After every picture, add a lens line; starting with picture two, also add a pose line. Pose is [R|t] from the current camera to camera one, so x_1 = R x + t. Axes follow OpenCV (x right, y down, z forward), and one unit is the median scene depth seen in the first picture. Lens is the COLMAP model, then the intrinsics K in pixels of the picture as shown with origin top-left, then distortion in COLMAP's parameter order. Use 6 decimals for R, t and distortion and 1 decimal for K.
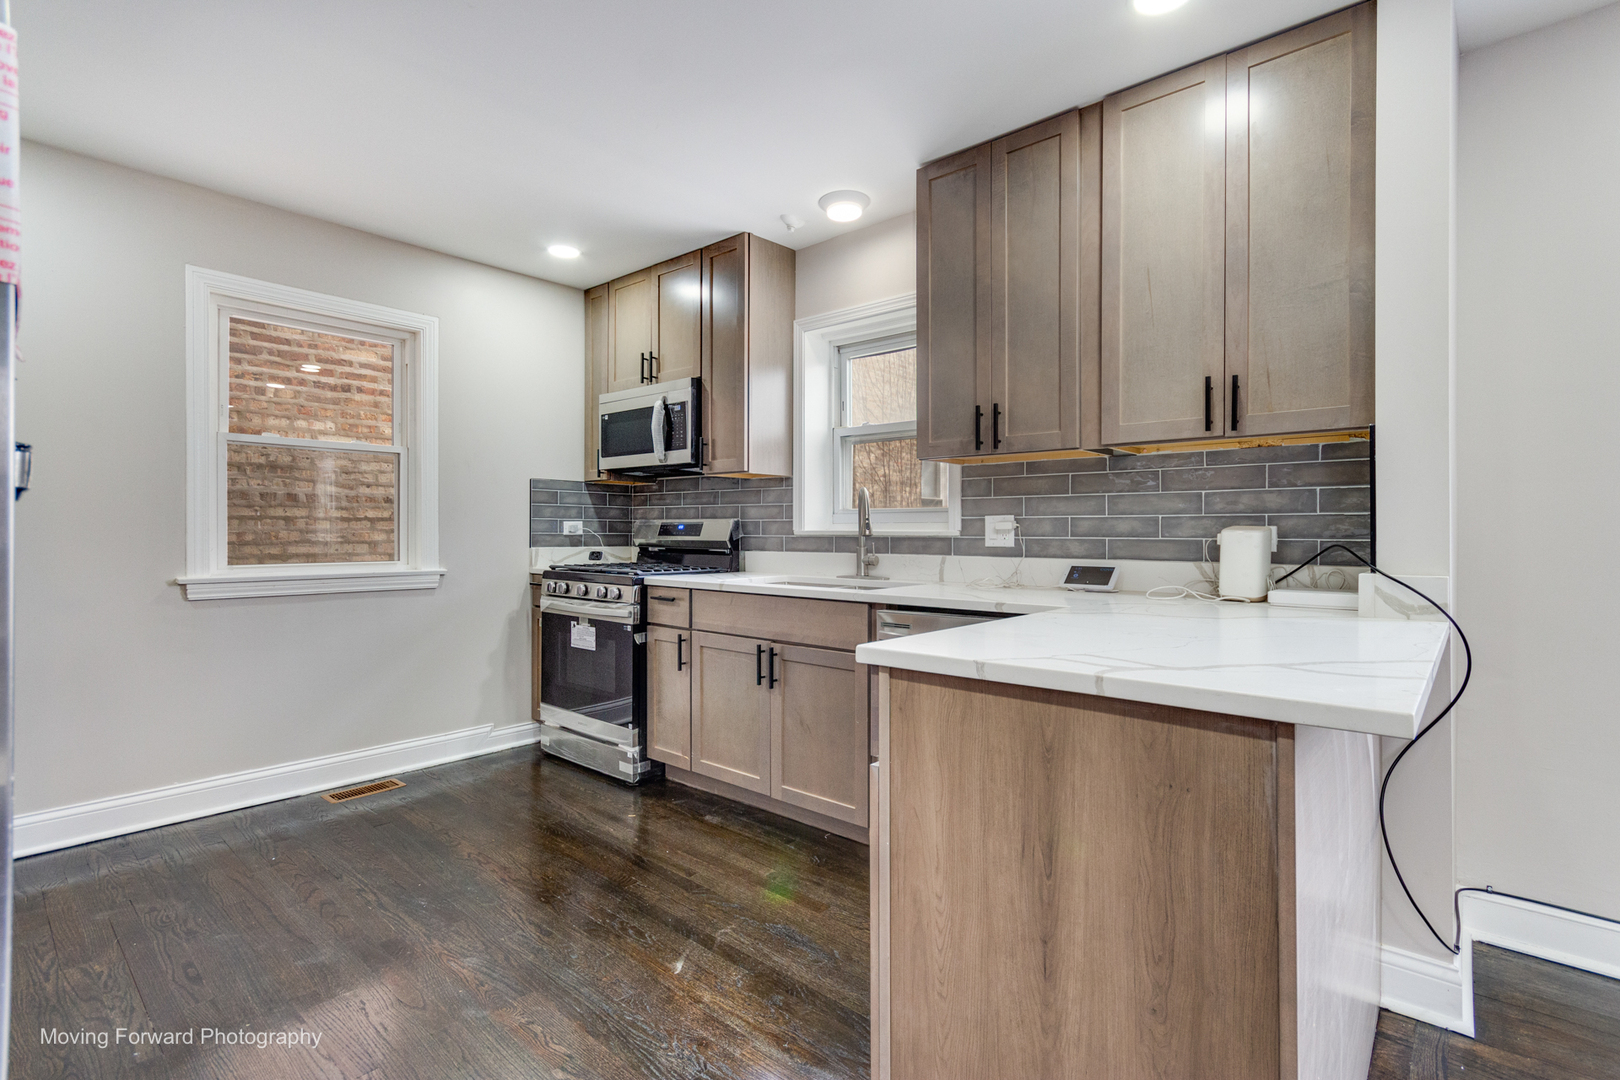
lens RADIAL K [[761.9, 0, 836.0], [0, 761.9, 533.6], [0, 0, 1]] dist [-0.001910, -0.000033]
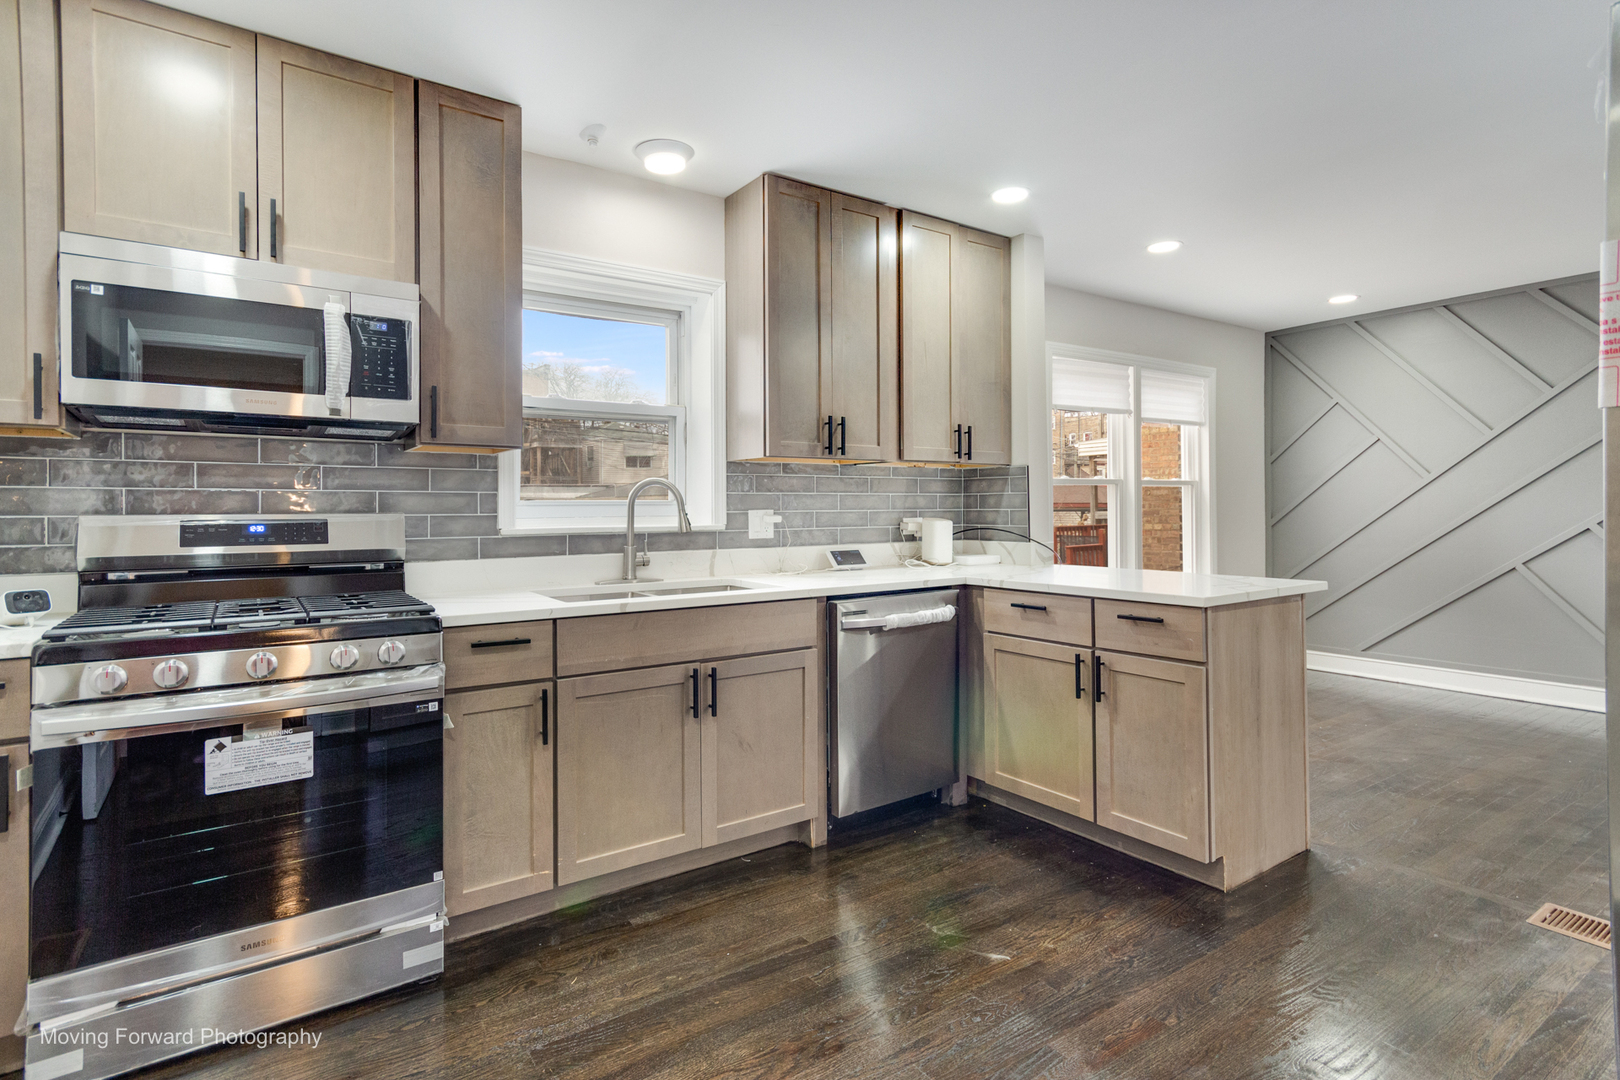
lens RADIAL K [[808.7, 0, 774.5], [0, 808.7, 507.9], [0, 0, 1]] dist [-0.000332, 0.000287]
pose [[0.271486, -0.004084, 0.962434, -0.762455], [0.010166, 0.999947, 0.001375, -0.023590], [-0.962389, 0.009411, 0.271513, 0.564213]]
